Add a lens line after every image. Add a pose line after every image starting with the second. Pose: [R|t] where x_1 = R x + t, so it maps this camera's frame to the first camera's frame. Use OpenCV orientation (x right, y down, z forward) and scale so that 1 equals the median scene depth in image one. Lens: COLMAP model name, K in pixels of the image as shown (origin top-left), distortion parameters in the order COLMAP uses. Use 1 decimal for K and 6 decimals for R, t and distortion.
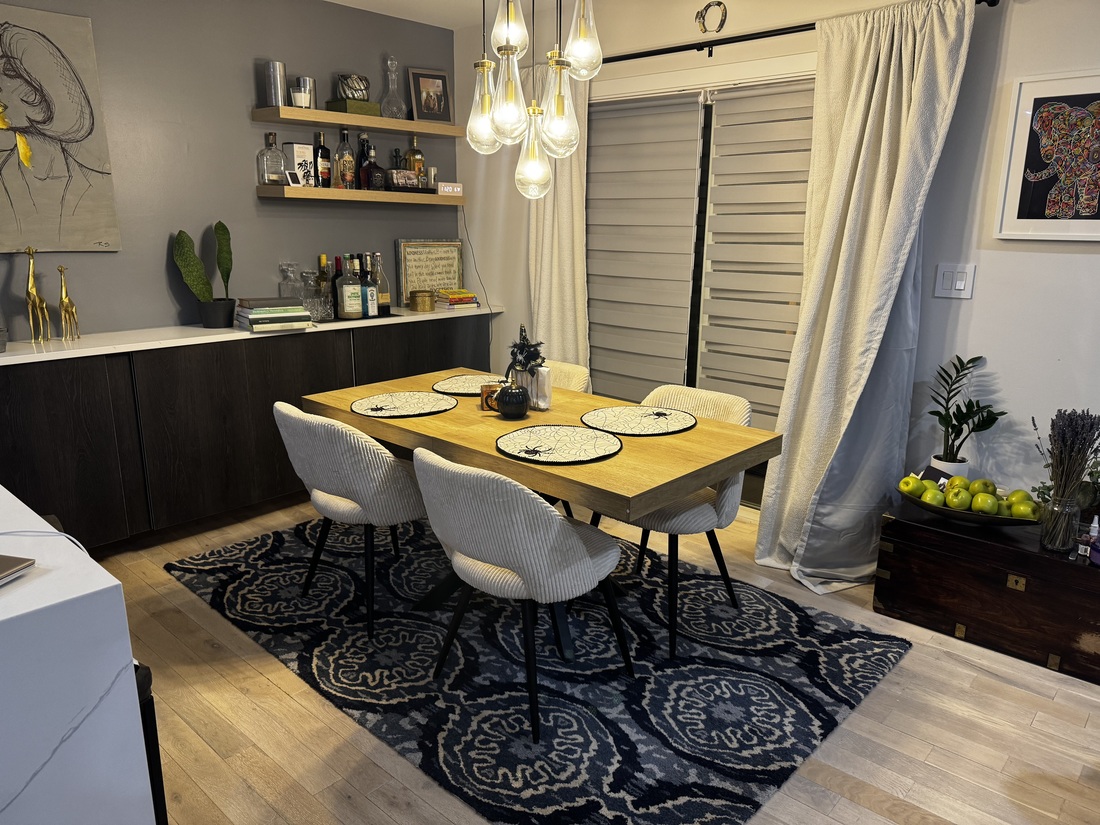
lens RADIAL K [[778.7, 0, 550.0], [0, 778.7, 412.5], [0, 0, 1]] dist [-0.003295, -0.001817]
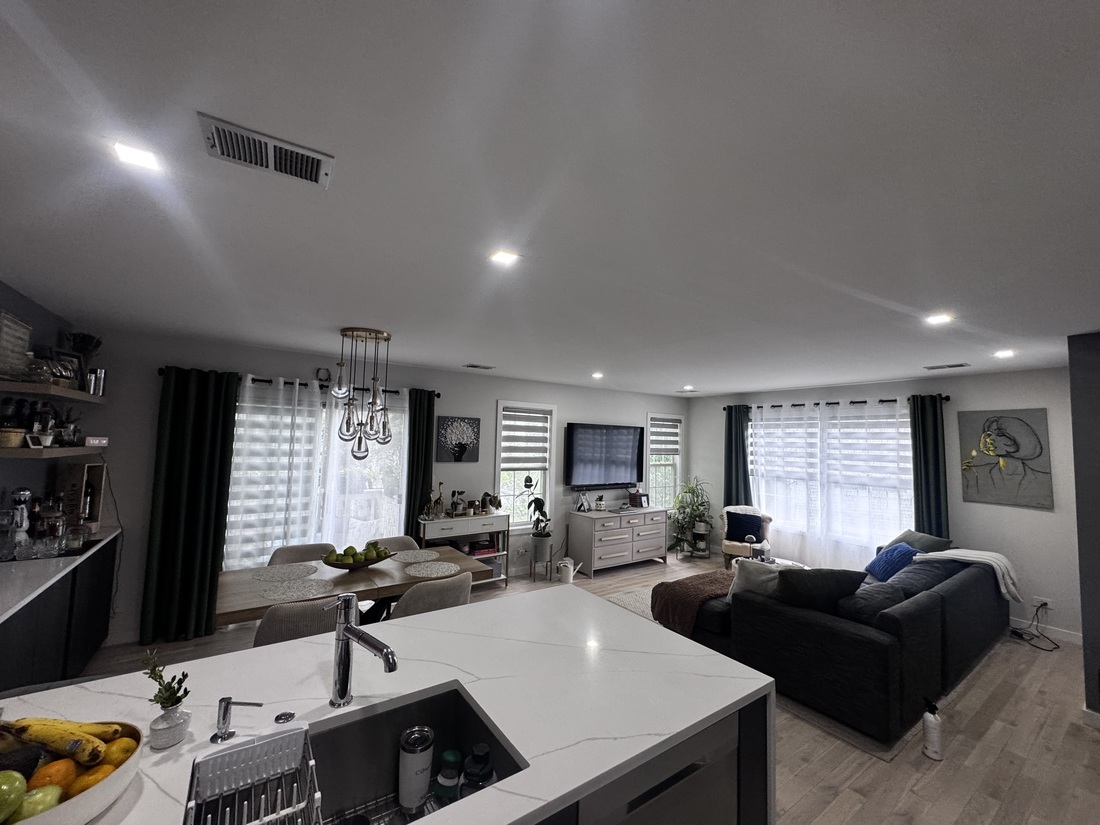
lens RADIAL K [[438.7, 0, 550.0], [0, 438.7, 412.5], [0, 0, 1]] dist [-0.003830, 0.000778]
pose [[0.216304, 0.065332, 0.974138, -1.264738], [0.213266, 0.970502, -0.112444, -0.183930], [-0.952749, 0.232073, 0.195990, 0.274758]]
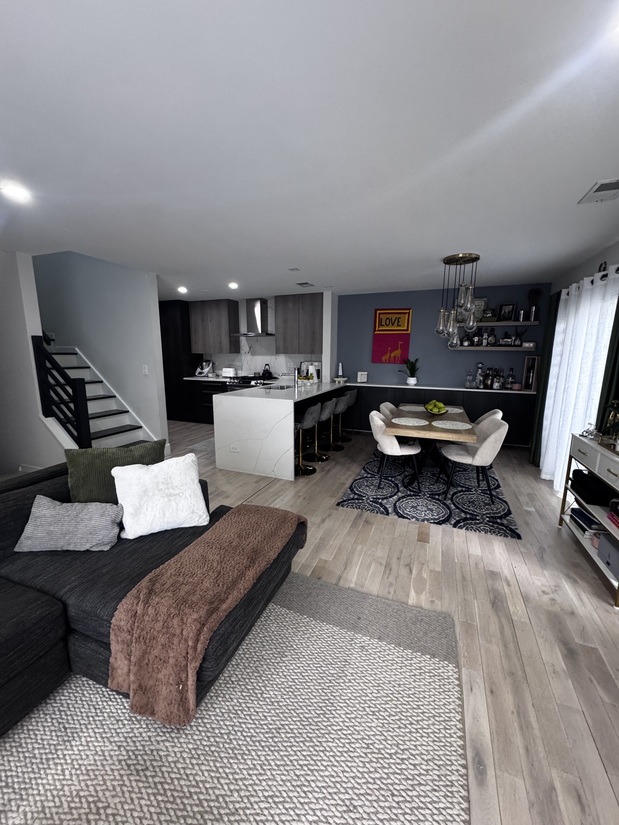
lens RADIAL K [[329.0, 0, 309.4], [0, 329.0, 411.2], [0, 0, 1]] dist [-0.003830, 0.000778]
pose [[0.358706, 0.162052, -0.919276, 1.247919], [-0.232065, 0.969378, 0.080331, -0.003003], [0.904144, 0.184517, 0.385328, -0.012567]]
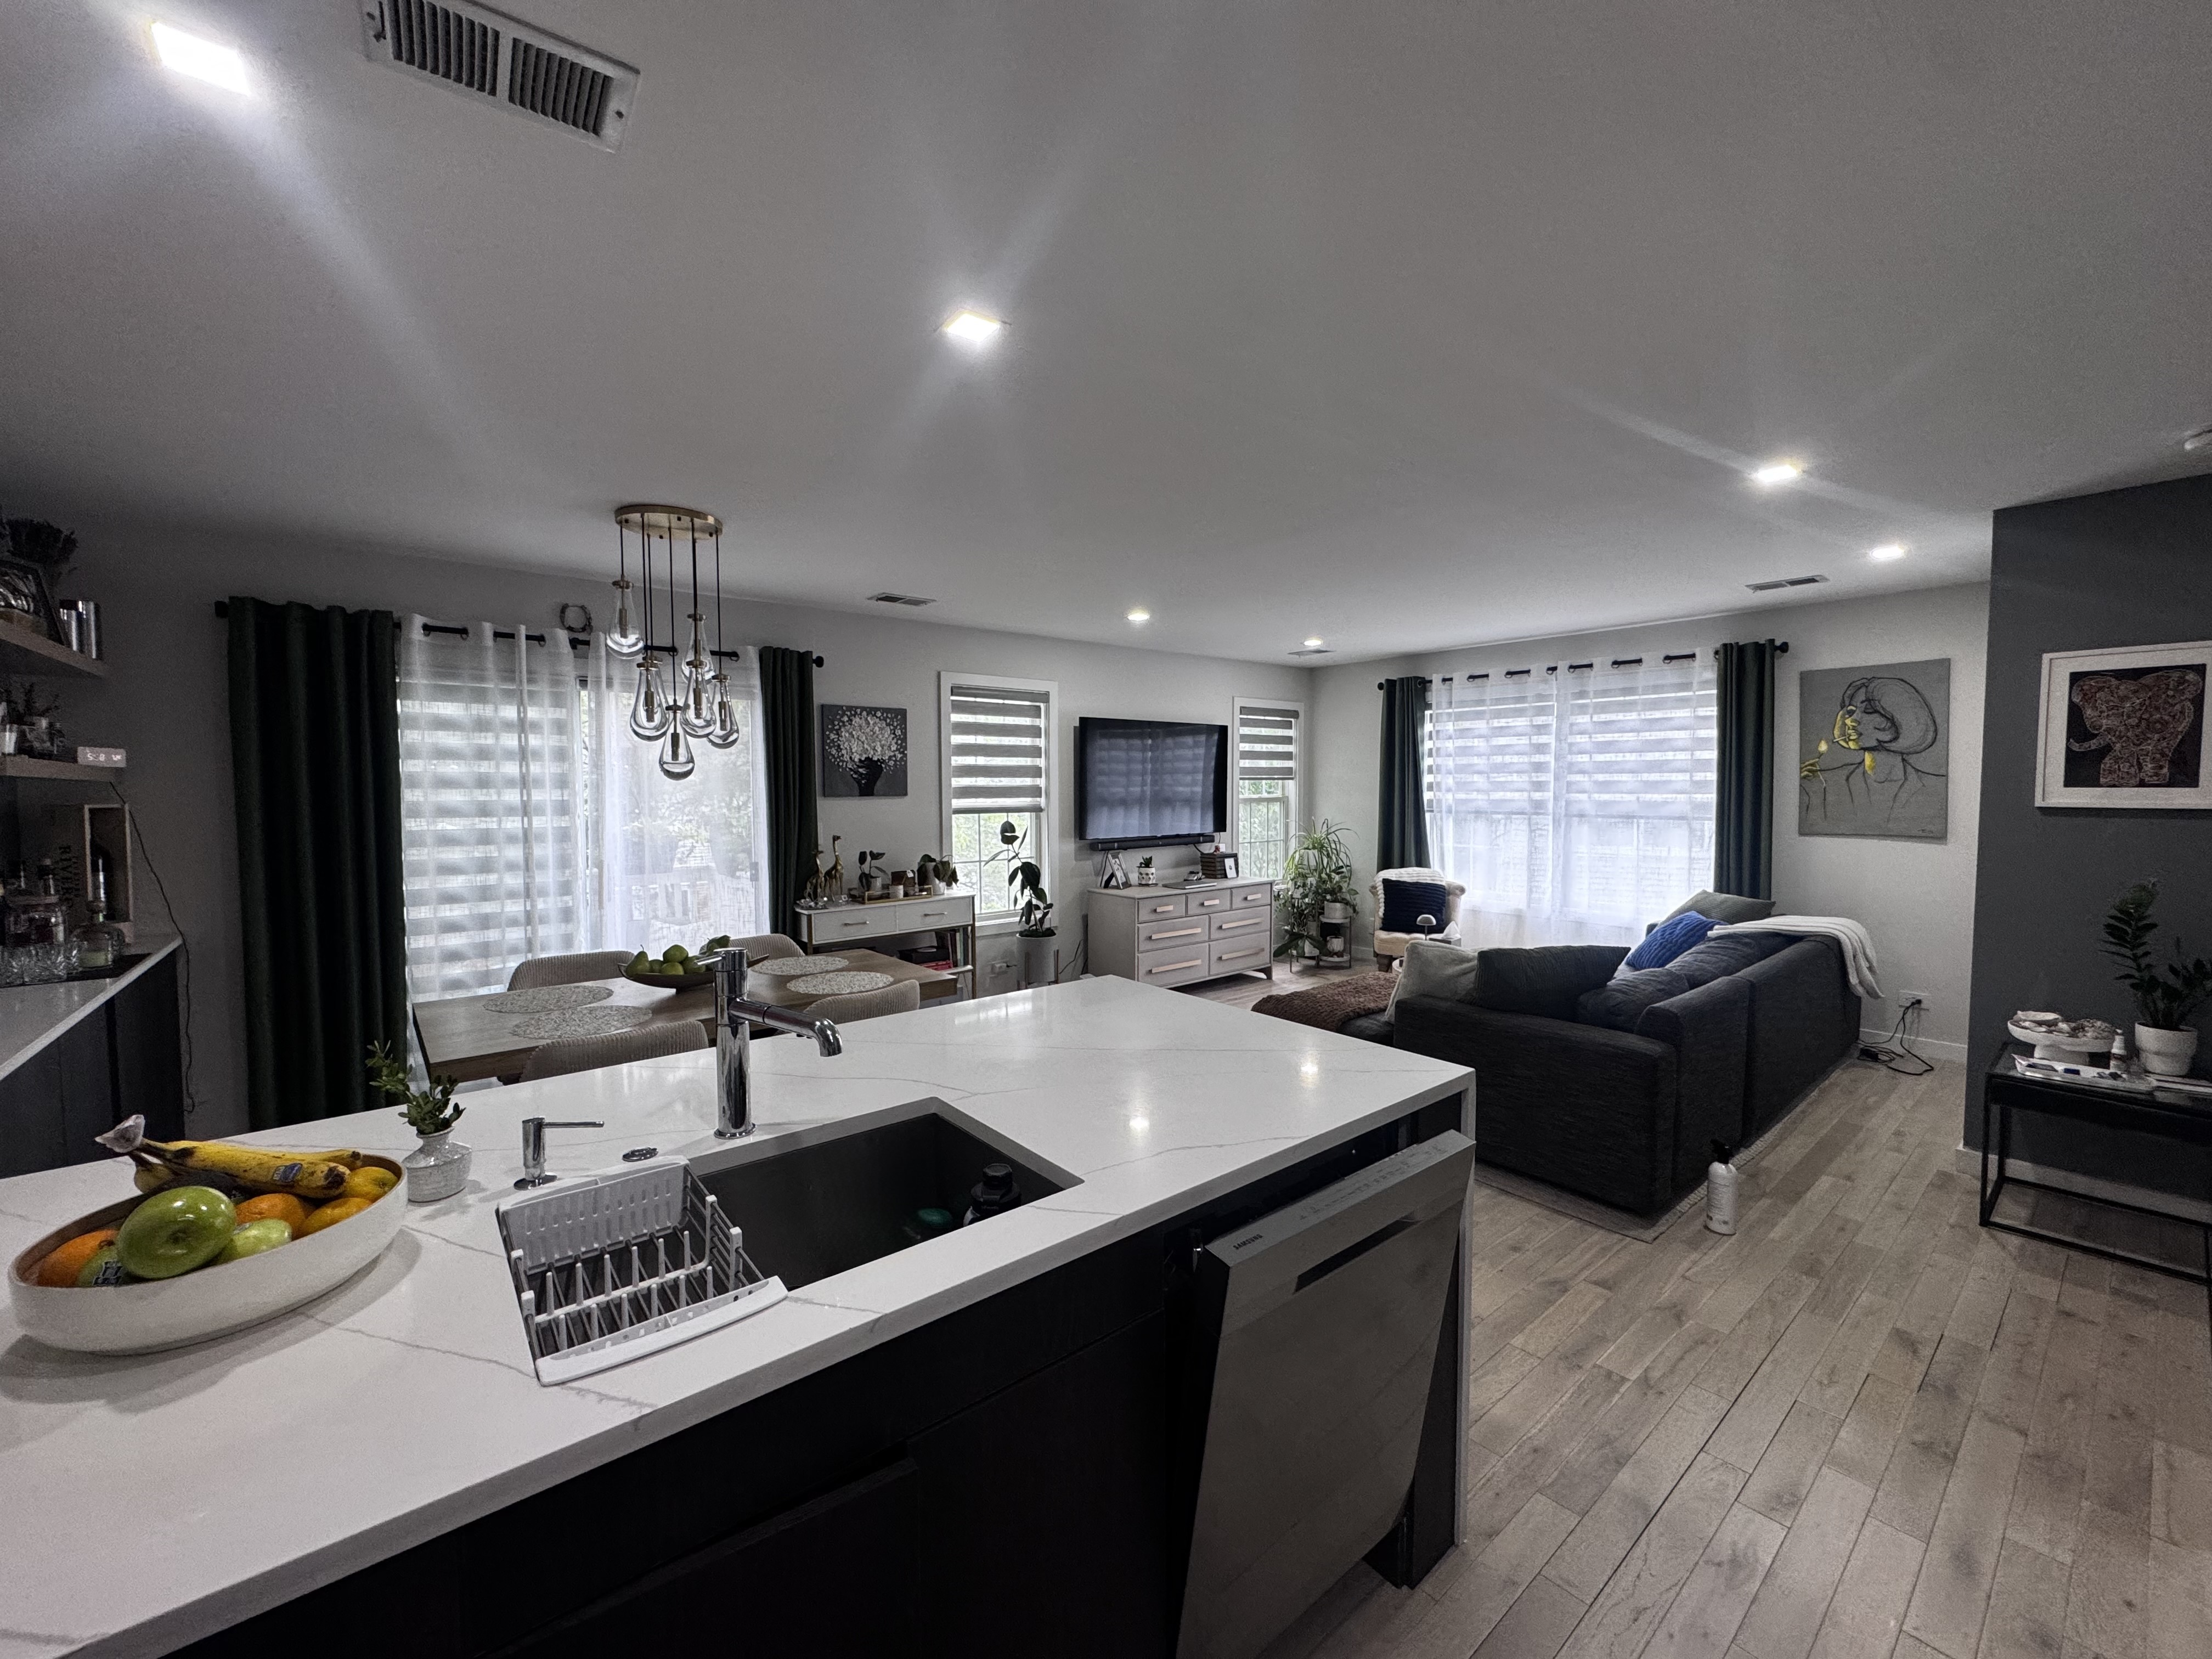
lens RADIAL K [[882.2, 0, 1106.0], [0, 882.2, 829.5], [0, 0, 1]] dist [-0.003830, 0.000778]
pose [[0.134944, -0.055847, 0.989278, -1.329230], [0.246231, 0.968981, 0.021114, -0.106910], [-0.959771, 0.240741, 0.144509, 0.322353]]
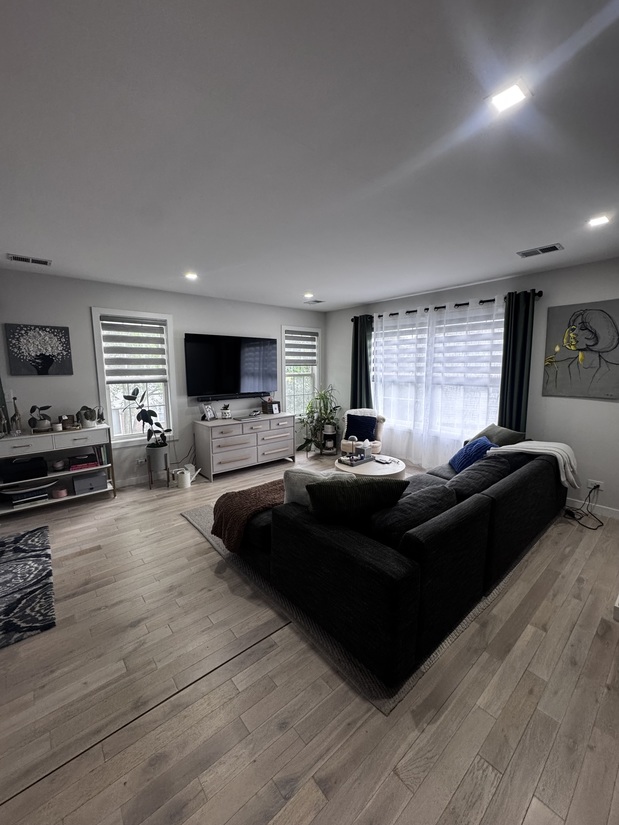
lens RADIAL K [[329.0, 0, 309.4], [0, 329.0, 411.2], [0, 0, 1]] dist [-0.003830, 0.000778]
pose [[0.117784, -0.138962, 0.983268, -0.587690], [0.245465, 0.963508, 0.106766, 0.012101], [-0.962223, 0.228782, 0.147597, -0.171535]]
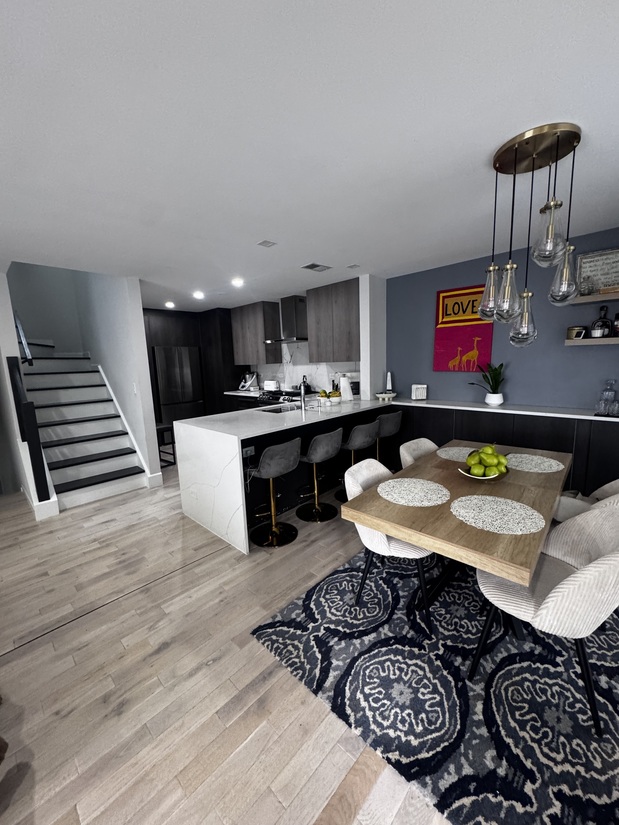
lens RADIAL K [[329.0, 0, 309.4], [0, 329.0, 411.2], [0, 0, 1]] dist [-0.003830, 0.000778]
pose [[-0.017089, 0.150045, -0.988531, 0.773754], [-0.208774, 0.966347, 0.150287, -0.192885], [0.977815, 0.208948, 0.014811, 0.711408]]
